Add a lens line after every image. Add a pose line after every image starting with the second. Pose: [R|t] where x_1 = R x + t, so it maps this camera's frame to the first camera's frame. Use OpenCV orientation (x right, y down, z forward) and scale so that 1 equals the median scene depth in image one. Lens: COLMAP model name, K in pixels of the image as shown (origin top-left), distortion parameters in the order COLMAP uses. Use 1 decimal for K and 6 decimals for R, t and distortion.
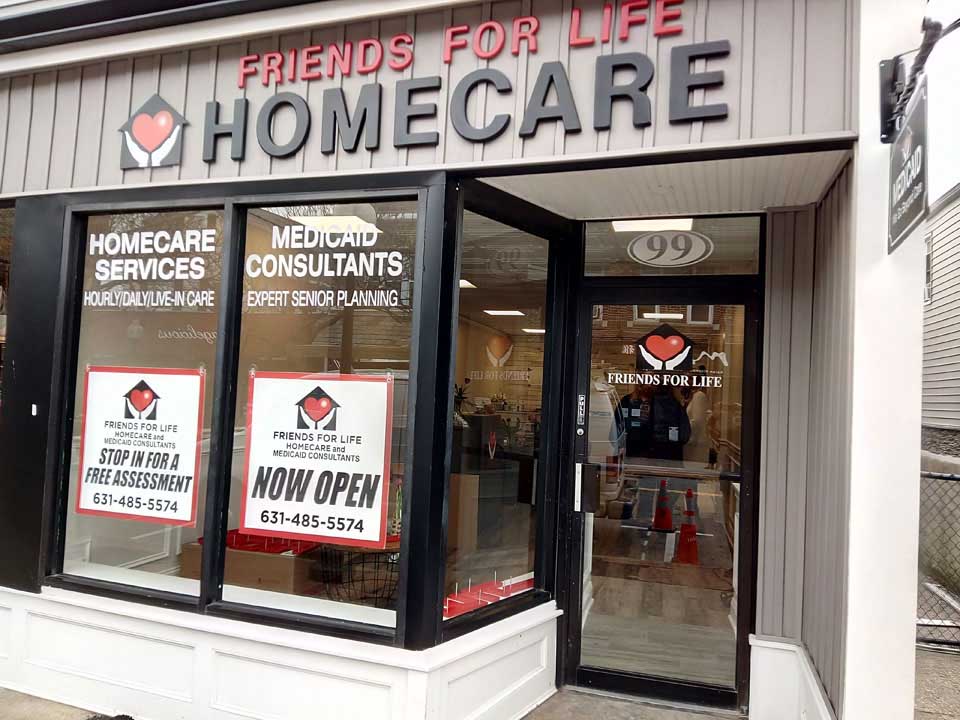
lens RADIAL K [[679.3, 0, 480.0], [0, 679.3, 356.0], [0, 0, 1]] dist [0.077363, -0.009476]
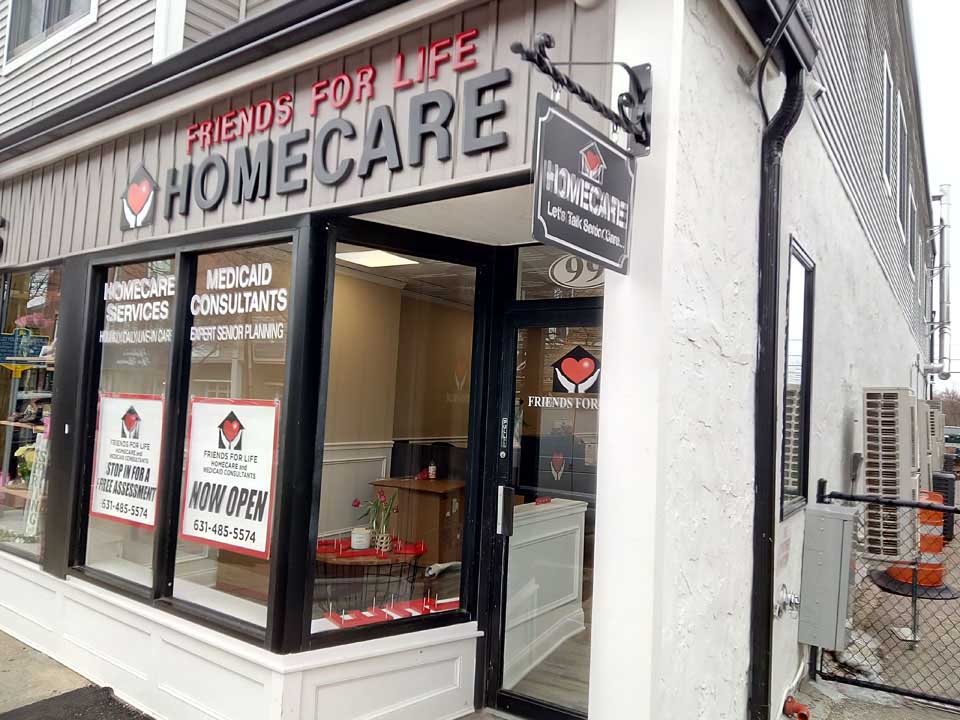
lens RADIAL K [[679.3, 0, 479.7], [0, 679.3, 364.4], [0, 0, 1]] dist [0.077363, -0.009476]
pose [[0.961353, -0.018908, -0.274670, 0.453940], [0.013948, 0.999703, -0.020000, -0.003605], [0.274966, 0.015396, 0.961331, 0.022632]]
